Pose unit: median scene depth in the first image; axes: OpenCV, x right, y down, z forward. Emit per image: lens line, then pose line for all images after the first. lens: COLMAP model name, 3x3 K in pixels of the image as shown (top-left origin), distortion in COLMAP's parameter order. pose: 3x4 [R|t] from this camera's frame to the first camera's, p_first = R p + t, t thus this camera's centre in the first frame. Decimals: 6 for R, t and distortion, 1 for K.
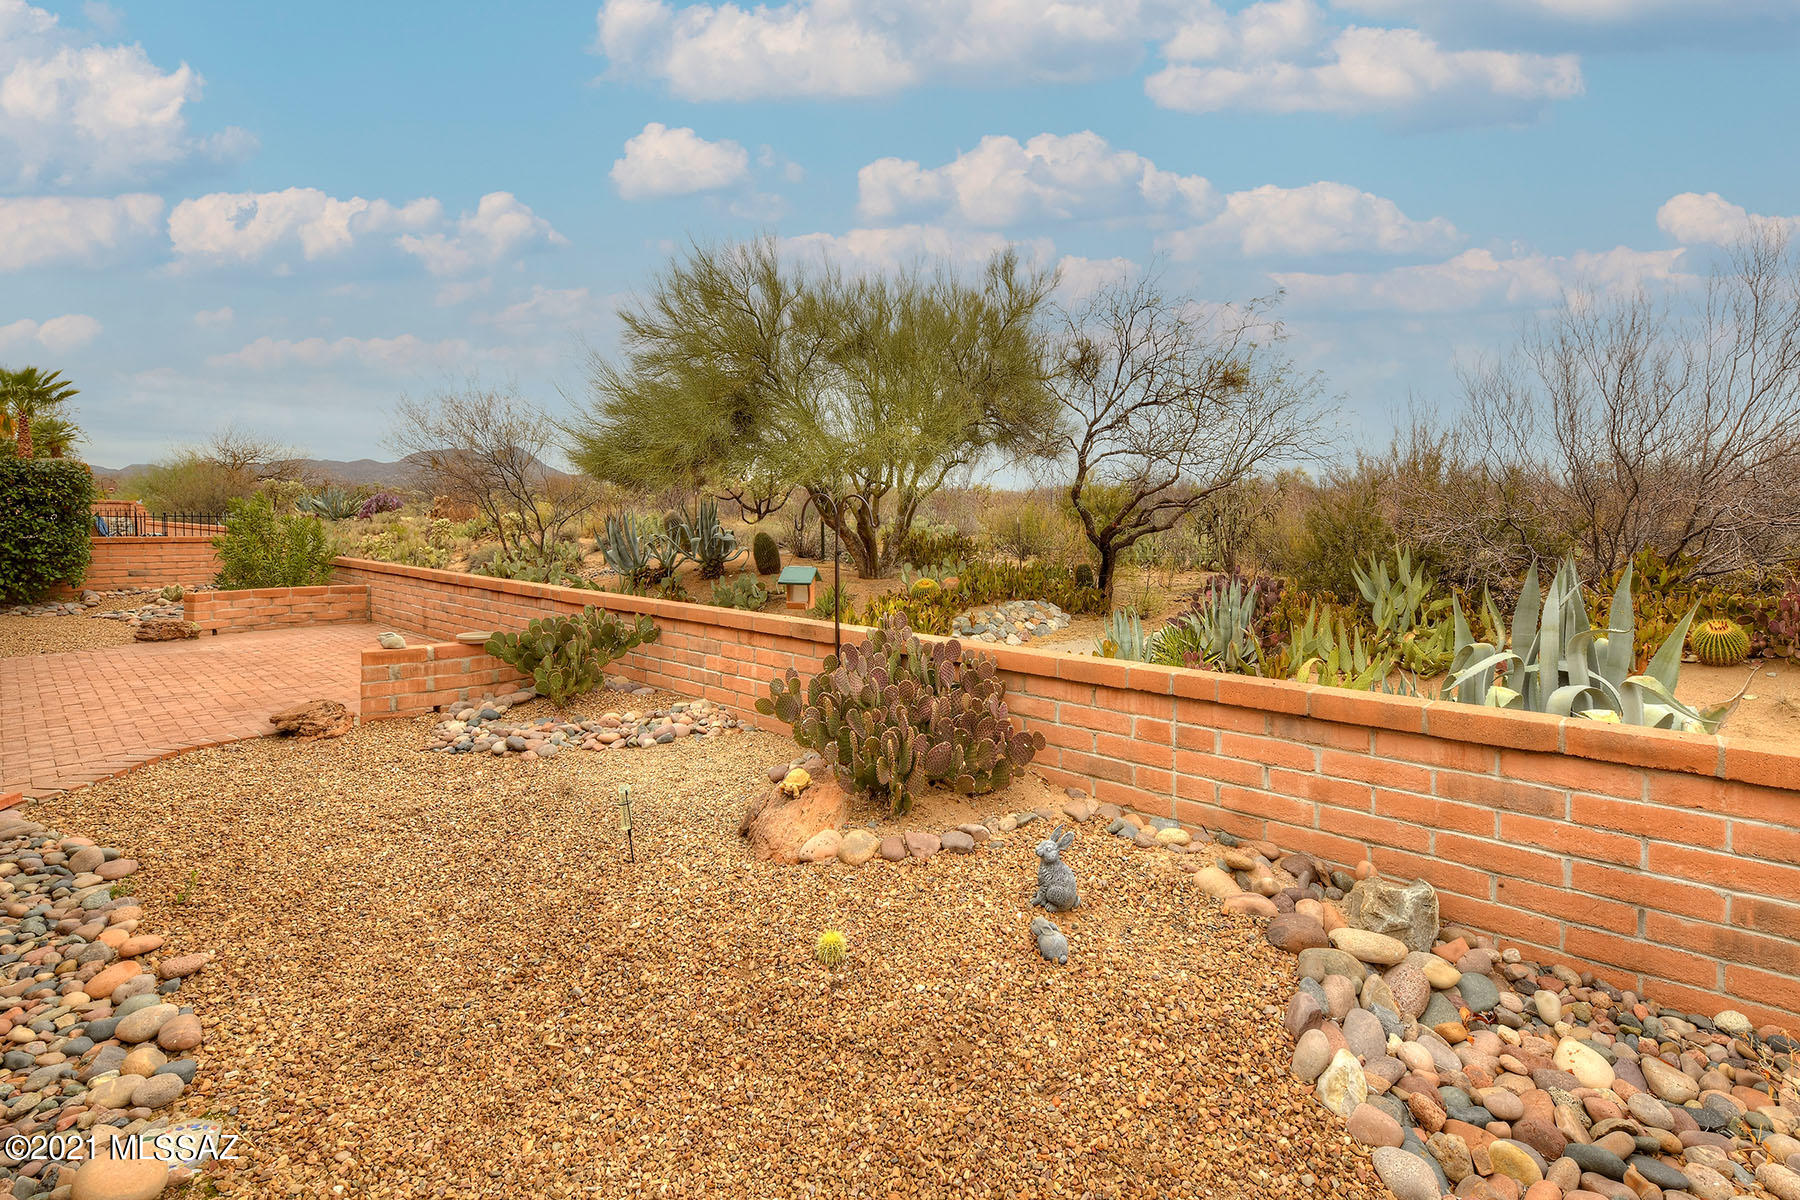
lens RADIAL K [[942.0, 0, 897.3], [0, 942.0, 607.0], [0, 0, 1]] dist [0.001244, 0.000240]
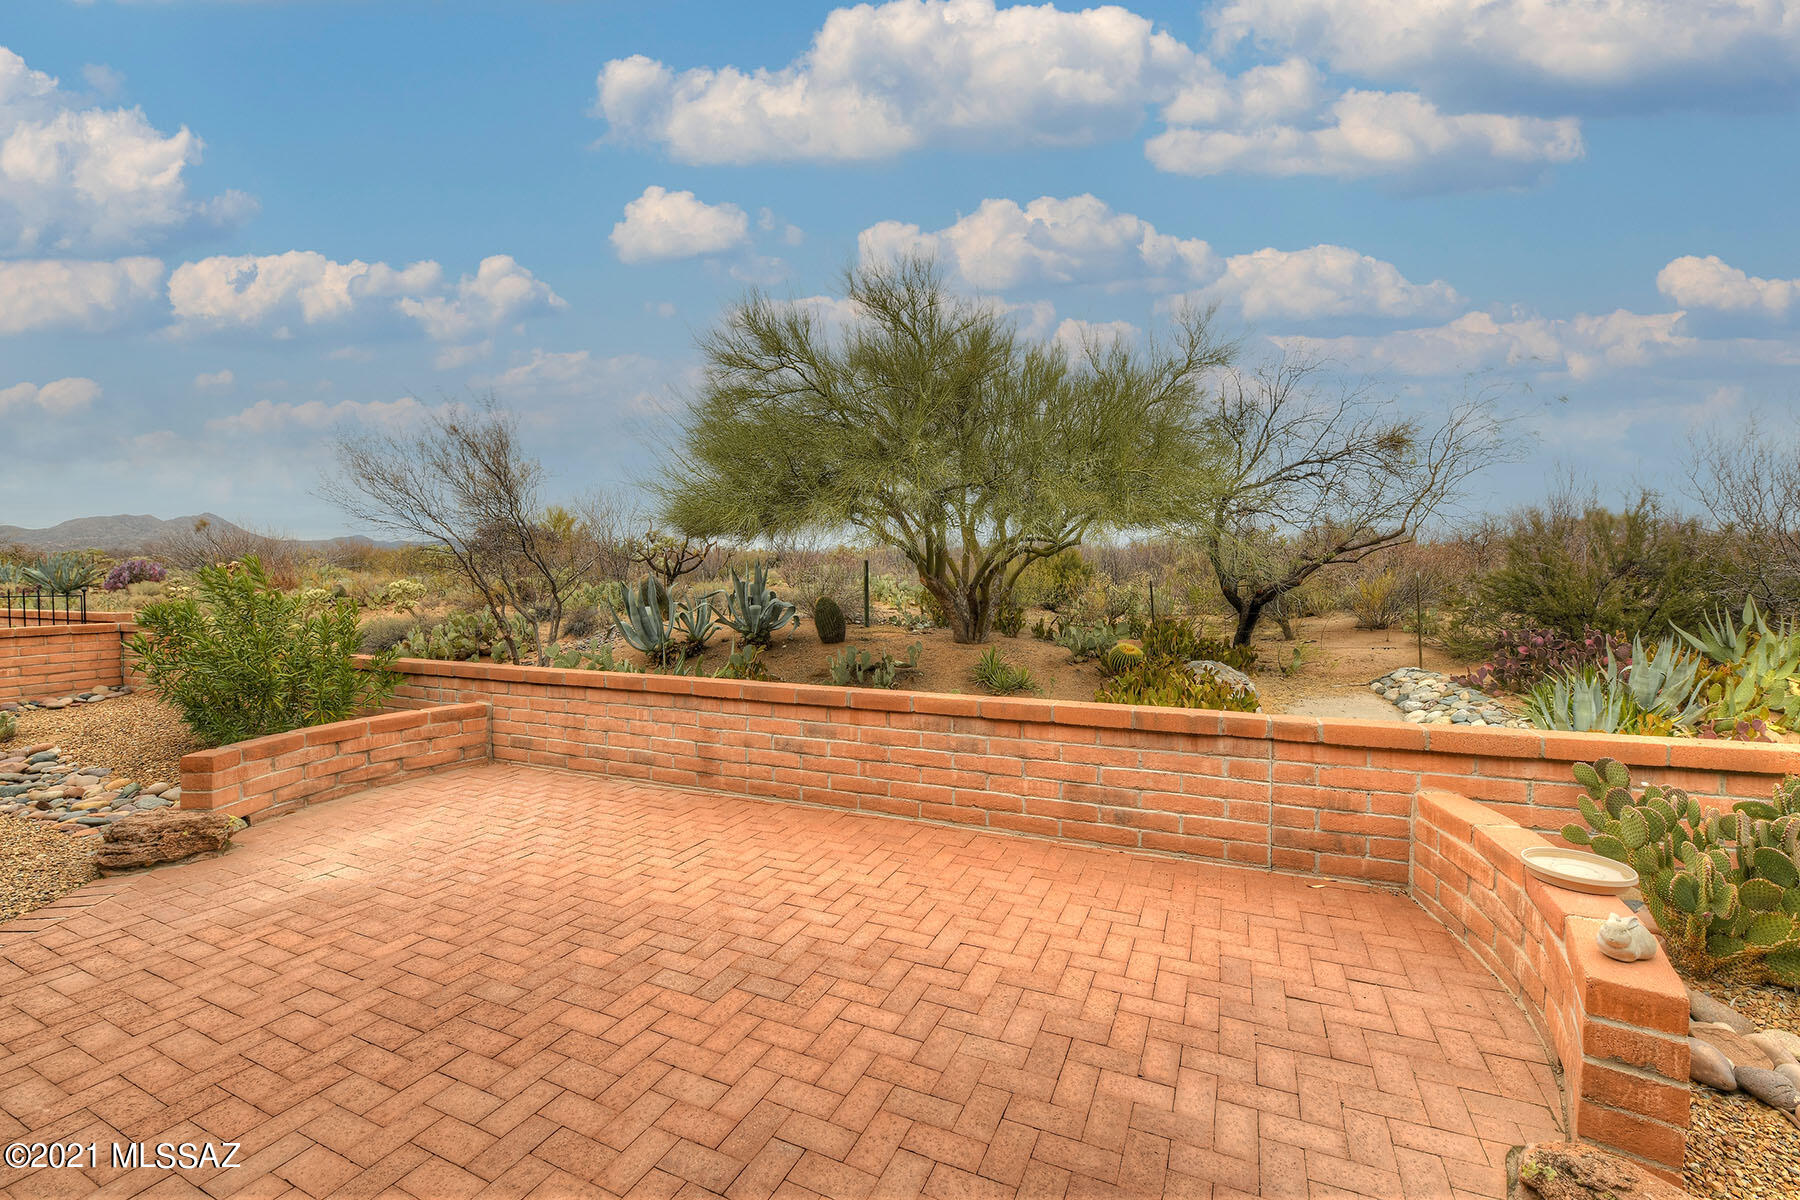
lens RADIAL K [[757.3, 0, 896.9], [0, 757.3, 597.8], [0, 0, 1]] dist [-0.000712, 0.000181]
pose [[0.937234, -0.032199, 0.347211, -0.485468], [0.052833, 0.997345, -0.050125, -0.054534], [-0.344675, 0.065323, 0.936447, 0.429741]]
